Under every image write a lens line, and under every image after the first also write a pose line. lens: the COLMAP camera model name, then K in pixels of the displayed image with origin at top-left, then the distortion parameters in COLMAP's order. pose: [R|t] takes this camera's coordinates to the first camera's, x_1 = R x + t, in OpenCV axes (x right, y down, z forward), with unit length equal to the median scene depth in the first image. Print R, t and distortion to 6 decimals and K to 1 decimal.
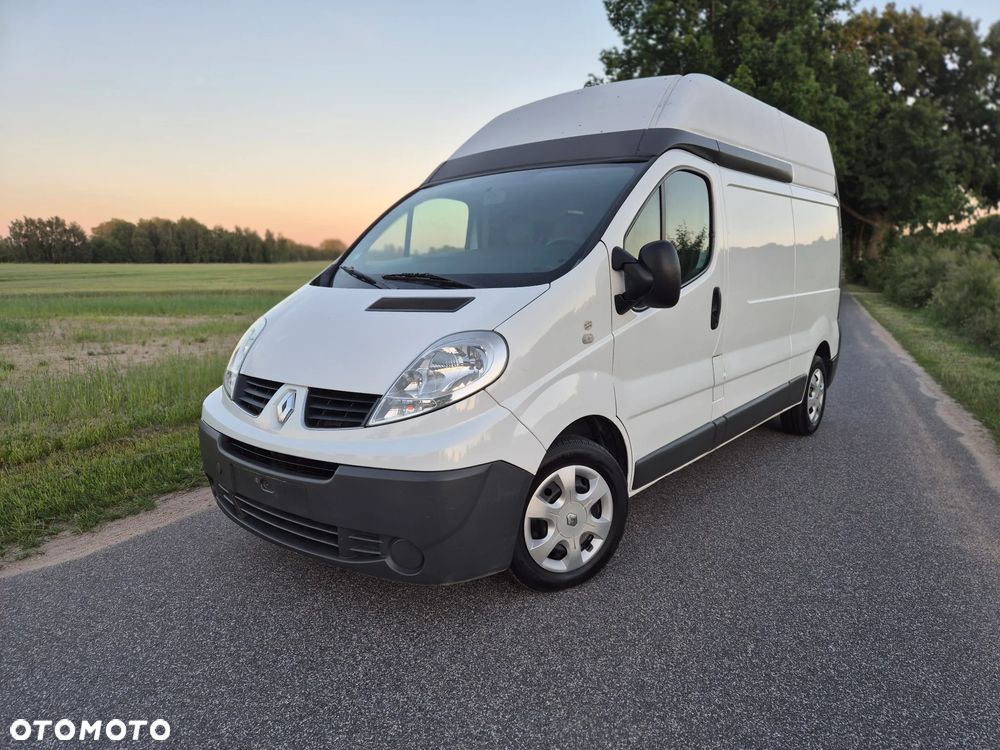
lens RADIAL K [[687.1, 0, 511.7], [0, 687.1, 373.5], [0, 0, 1]] dist [0.070057, -0.067286]
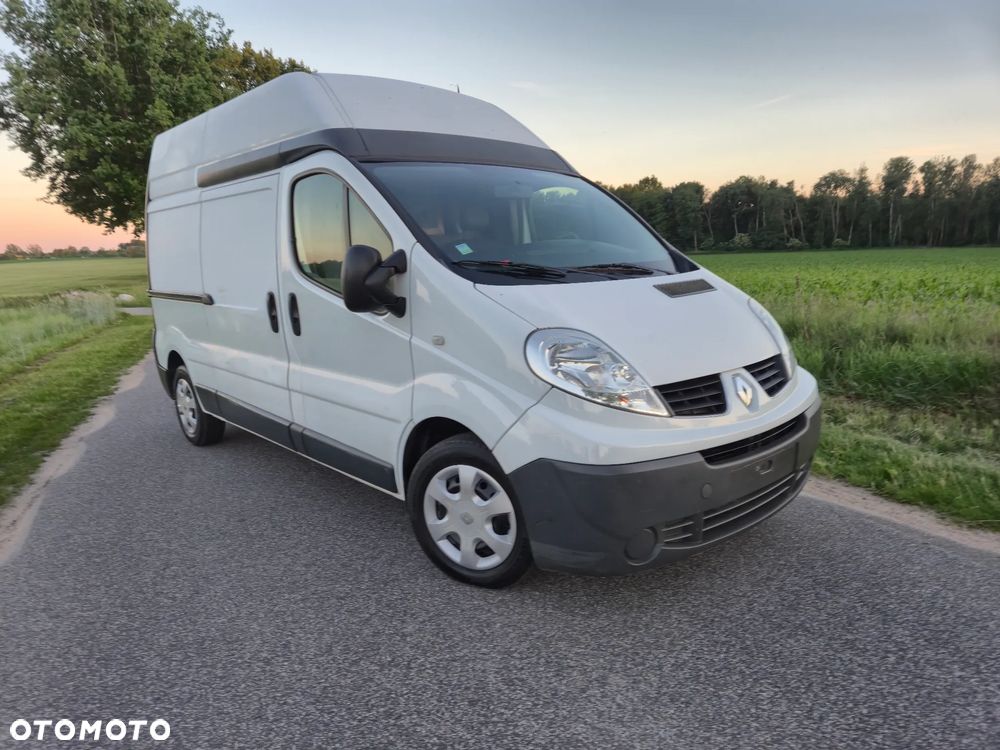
lens RADIAL K [[684.2, 0, 503.5], [0, 684.2, 392.0], [0, 0, 1]] dist [0.079031, -0.071321]
pose [[0.688671, -0.176500, 0.703264, -0.905532], [0.155685, 0.983293, 0.094326, 0.152361], [-0.708163, 0.044528, 0.704644, -1.126714]]
